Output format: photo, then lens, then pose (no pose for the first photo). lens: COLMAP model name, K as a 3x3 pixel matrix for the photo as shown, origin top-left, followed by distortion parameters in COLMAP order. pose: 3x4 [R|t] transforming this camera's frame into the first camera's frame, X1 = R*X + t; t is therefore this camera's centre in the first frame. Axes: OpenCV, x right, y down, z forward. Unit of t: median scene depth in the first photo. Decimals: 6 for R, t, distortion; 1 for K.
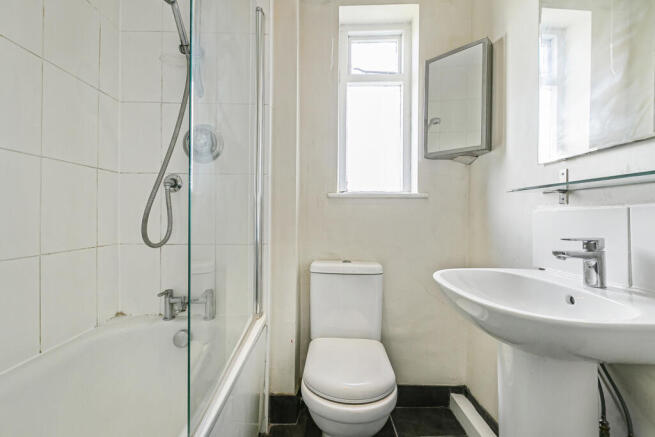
lens RADIAL K [[289.1, 0, 327.5], [0, 289.1, 218.5], [0, 0, 1]] dist [-0.000534, -0.000364]
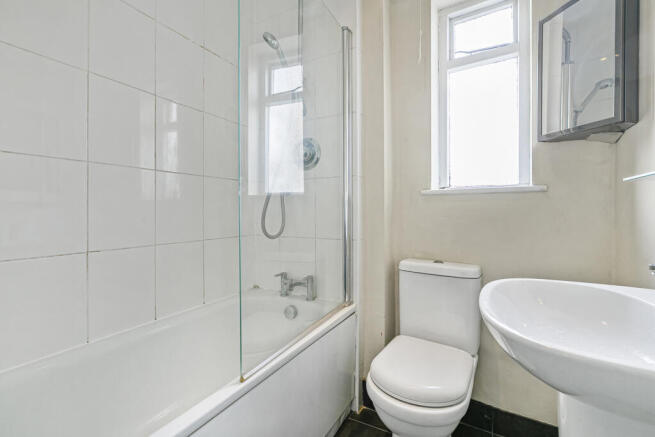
lens RADIAL K [[289.1, 0, 327.5], [0, 289.1, 218.5], [0, 0, 1]] dist [-0.000534, -0.000364]
pose [[0.864589, 0.004658, -0.502458, 0.240945], [-0.000922, 0.999970, 0.007683, -0.000527], [0.502479, -0.006179, 0.864567, 0.001188]]
